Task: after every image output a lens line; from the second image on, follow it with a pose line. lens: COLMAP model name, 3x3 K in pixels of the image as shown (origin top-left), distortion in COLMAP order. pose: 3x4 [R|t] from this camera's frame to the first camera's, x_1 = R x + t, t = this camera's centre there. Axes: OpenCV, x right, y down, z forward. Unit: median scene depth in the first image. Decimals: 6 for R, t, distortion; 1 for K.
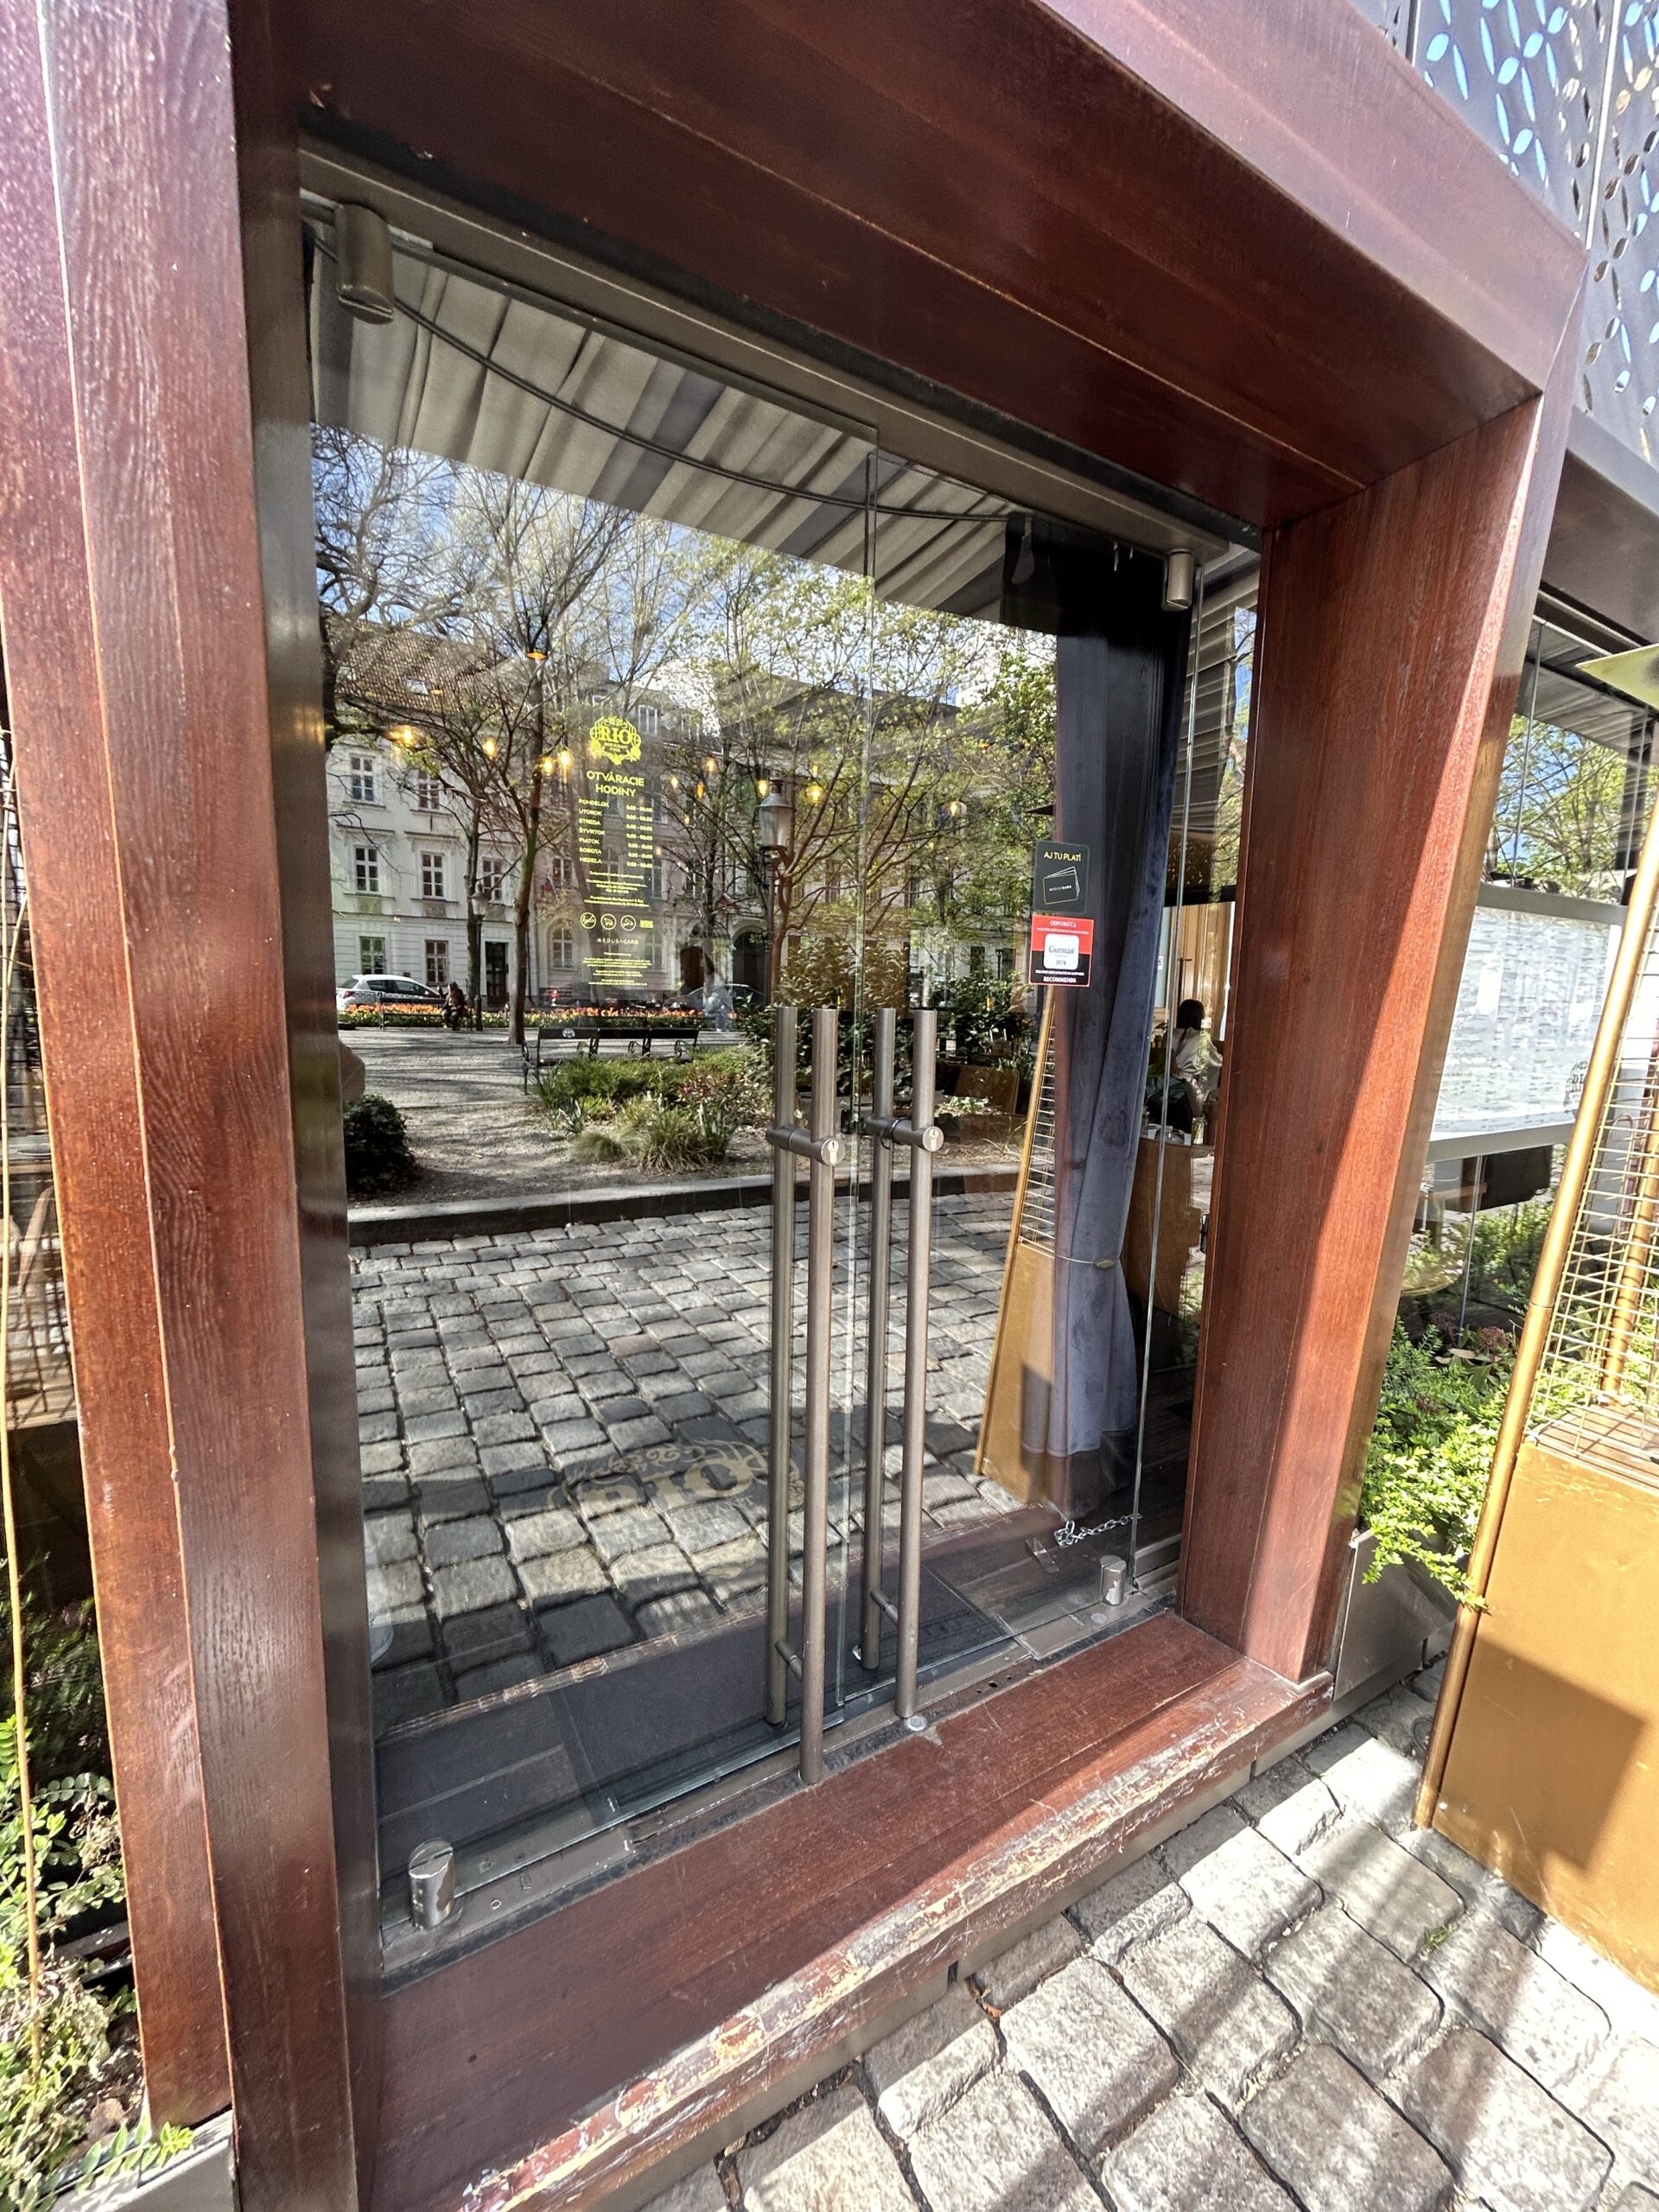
lens RADIAL K [[872.7, 0, 832.0], [0, 872.7, 1106.4], [0, 0, 1]] dist [-0.001120, -0.000059]
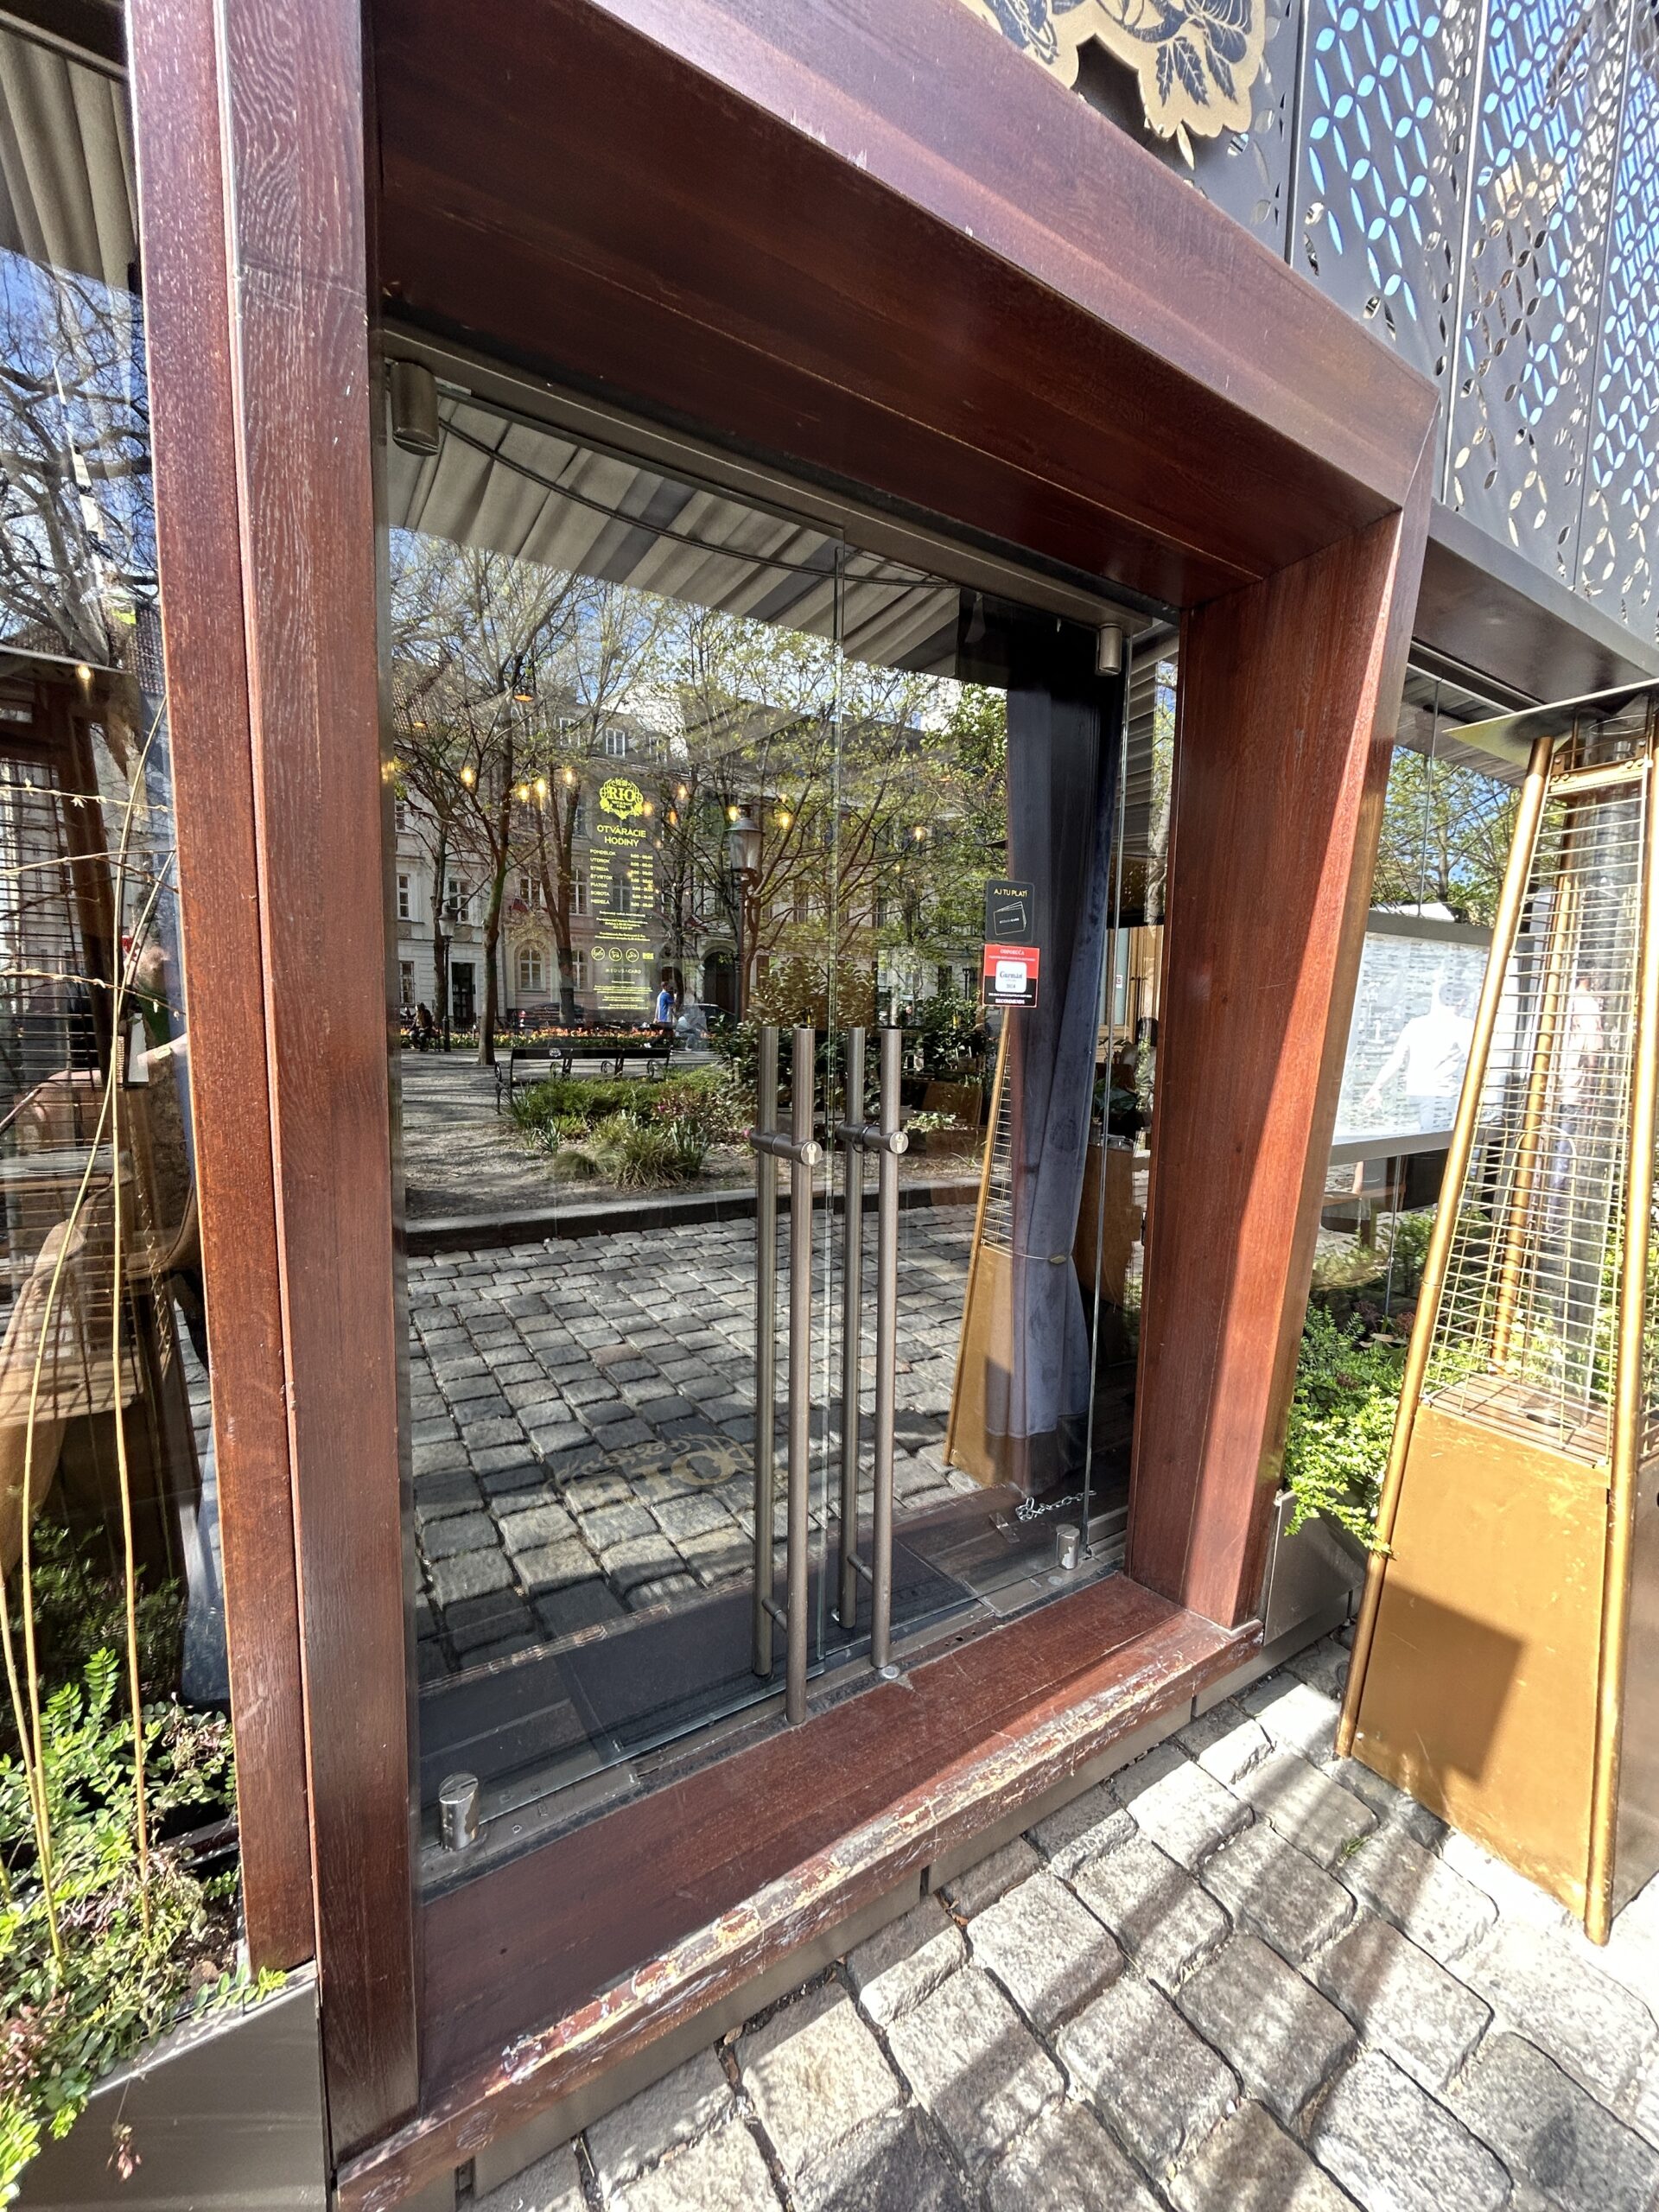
lens RADIAL K [[872.7, 0, 832.0], [0, 872.7, 1106.4], [0, 0, 1]] dist [-0.001120, -0.000059]
pose [[0.999358, -0.008869, 0.034701, -0.008464], [0.009609, 0.999729, -0.021208, 0.011457], [-0.034503, 0.021528, 0.999173, -0.109935]]
